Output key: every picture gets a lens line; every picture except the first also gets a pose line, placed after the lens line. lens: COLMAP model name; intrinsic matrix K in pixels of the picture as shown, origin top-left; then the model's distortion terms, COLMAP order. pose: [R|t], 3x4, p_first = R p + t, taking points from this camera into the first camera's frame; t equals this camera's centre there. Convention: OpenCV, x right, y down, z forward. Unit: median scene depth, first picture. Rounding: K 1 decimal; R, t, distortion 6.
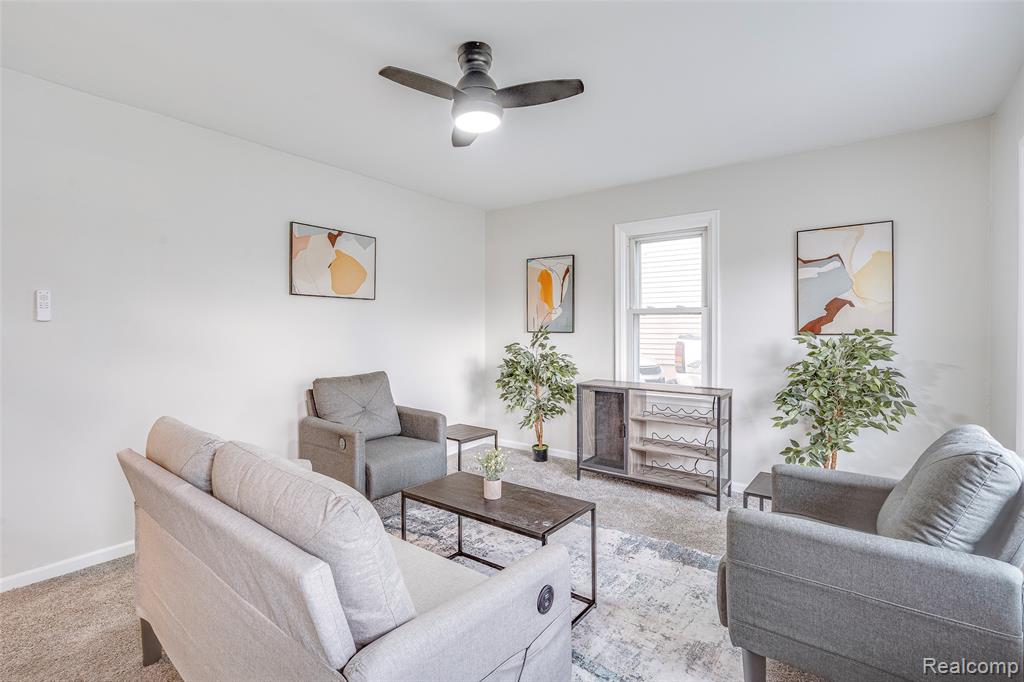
lens RADIAL K [[474.1, 0, 512.0], [0, 474.1, 341.0], [0, 0, 1]] dist [-0.016713, 0.000244]
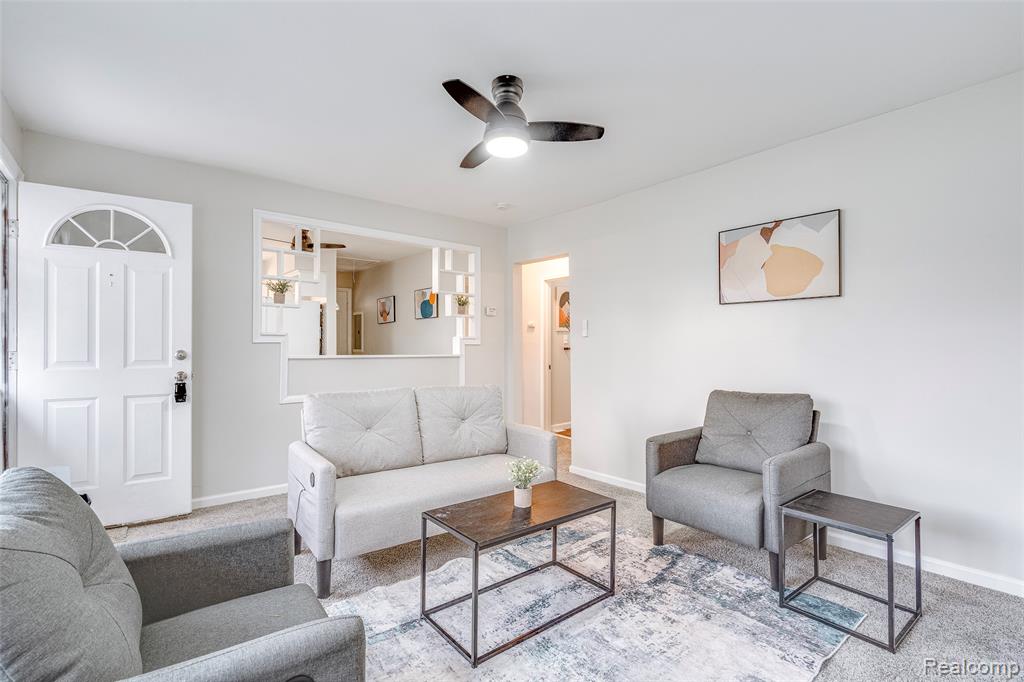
lens RADIAL K [[469.7, 0, 493.2], [0, 469.7, 343.9], [0, 0, 1]] dist [-0.002727, -0.000121]
pose [[-0.263757, -0.001559, -0.964588, 0.580641], [-0.018552, 0.999822, 0.003457, -0.007803], [0.964411, 0.018806, -0.263739, 0.744141]]
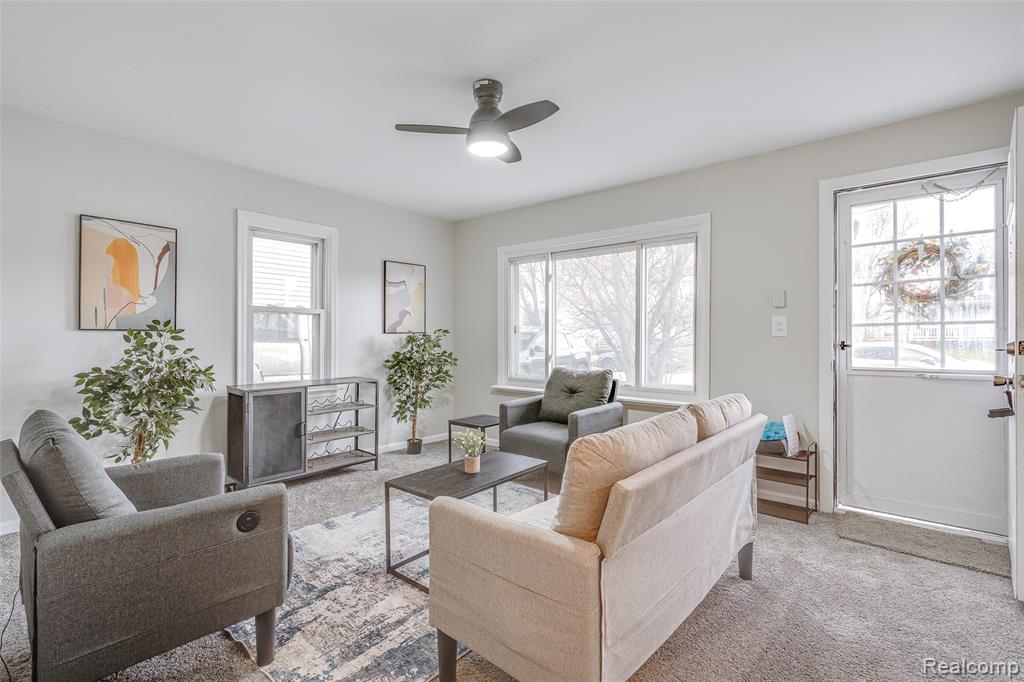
lens RADIAL K [[466.3, 0, 502.4], [0, 466.3, 338.8], [0, 0, 1]] dist [0.000260, 0.000174]
pose [[0.056241, -0.010164, 0.998365, -0.732803], [0.019623, 0.999766, 0.009073, -0.001489], [-0.998224, 0.019081, 0.056427, 0.532638]]
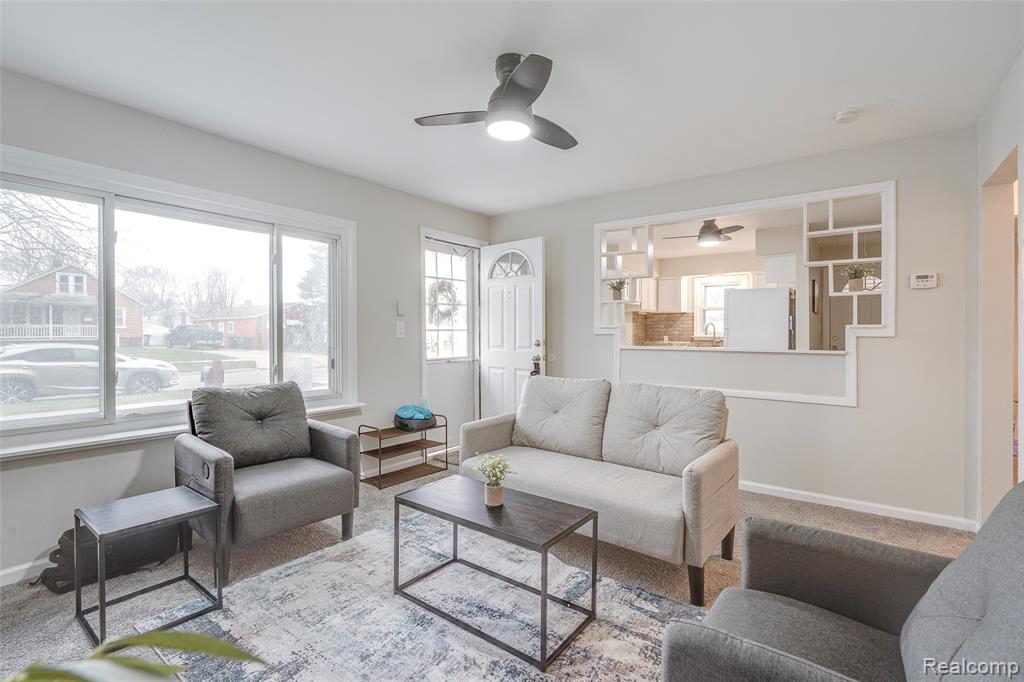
lens RADIAL K [[466.3, 0, 502.4], [0, 466.3, 338.8], [0, 0, 1]] dist [0.000260, 0.000174]
pose [[-0.999843, -0.004100, 0.017224, -0.046565], [-0.003669, 0.999681, 0.024996, -0.015986], [-0.017321, 0.024929, -0.999539, 1.207570]]
